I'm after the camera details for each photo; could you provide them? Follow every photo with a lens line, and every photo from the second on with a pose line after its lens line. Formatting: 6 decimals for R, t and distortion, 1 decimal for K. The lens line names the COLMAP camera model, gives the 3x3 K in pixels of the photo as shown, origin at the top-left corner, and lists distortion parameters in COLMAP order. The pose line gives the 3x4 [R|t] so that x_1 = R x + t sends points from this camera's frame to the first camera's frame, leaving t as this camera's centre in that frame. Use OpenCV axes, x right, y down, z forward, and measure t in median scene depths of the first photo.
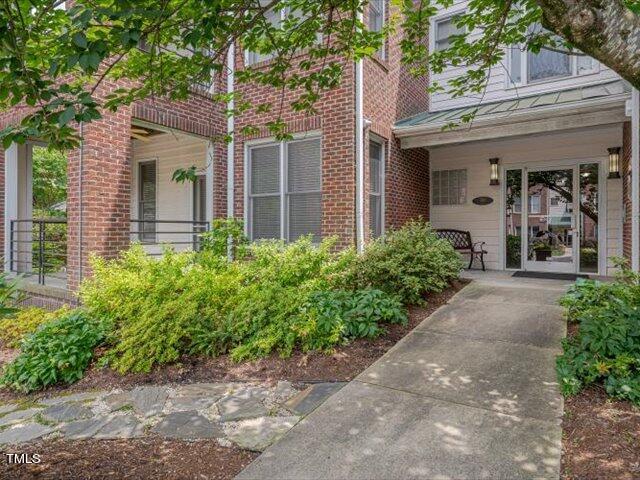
lens RADIAL K [[375.8, 0, 319.5], [0, 375.8, 237.3], [0, 0, 1]] dist [0.003344, 0.000158]
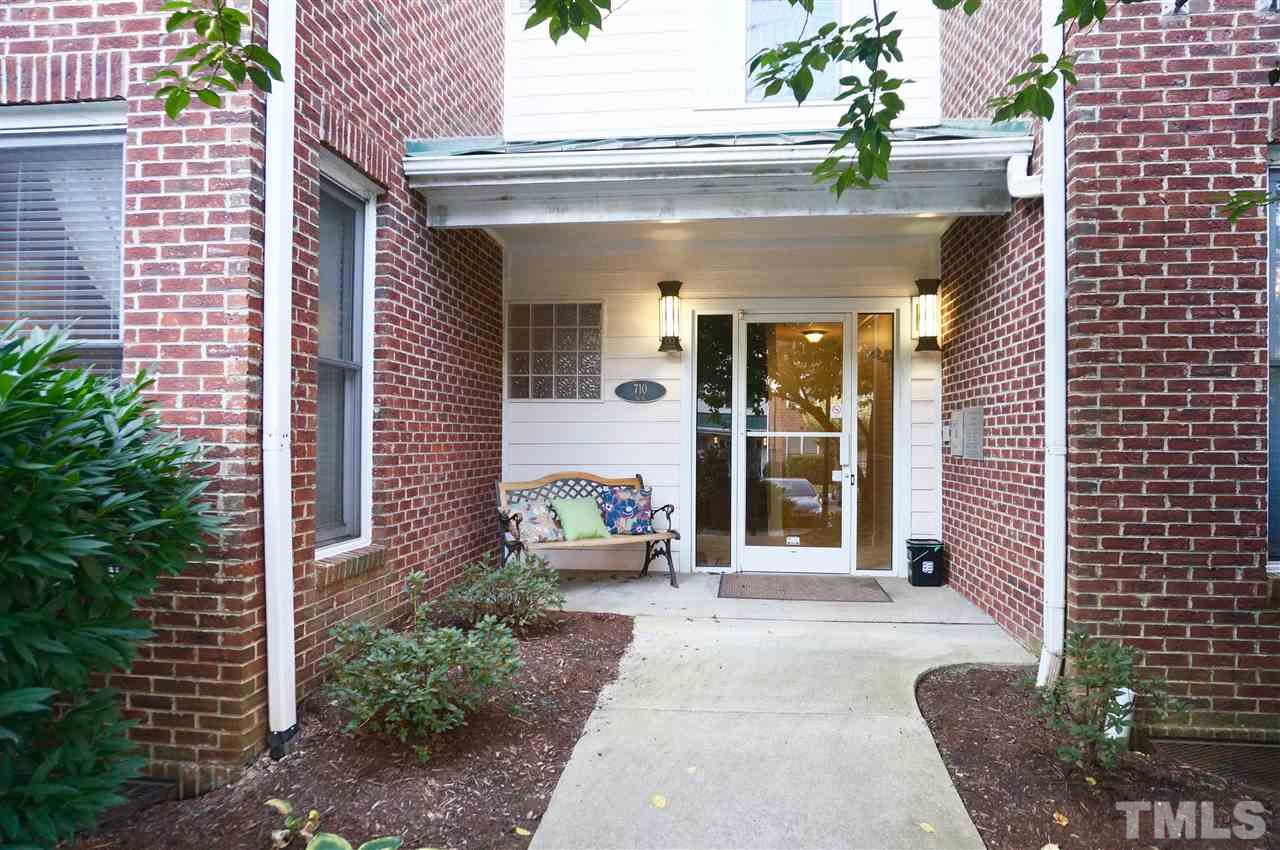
lens RADIAL K [[852.9, 0, 638.9], [0, 852.9, 434.8], [0, 0, 1]] dist [-0.052021, 0.040160]
pose [[0.887393, 0.004116, 0.460995, 0.040893], [0.006513, 0.999748, -0.021464, -0.036647], [-0.460968, 0.022050, 0.887143, 0.255466]]
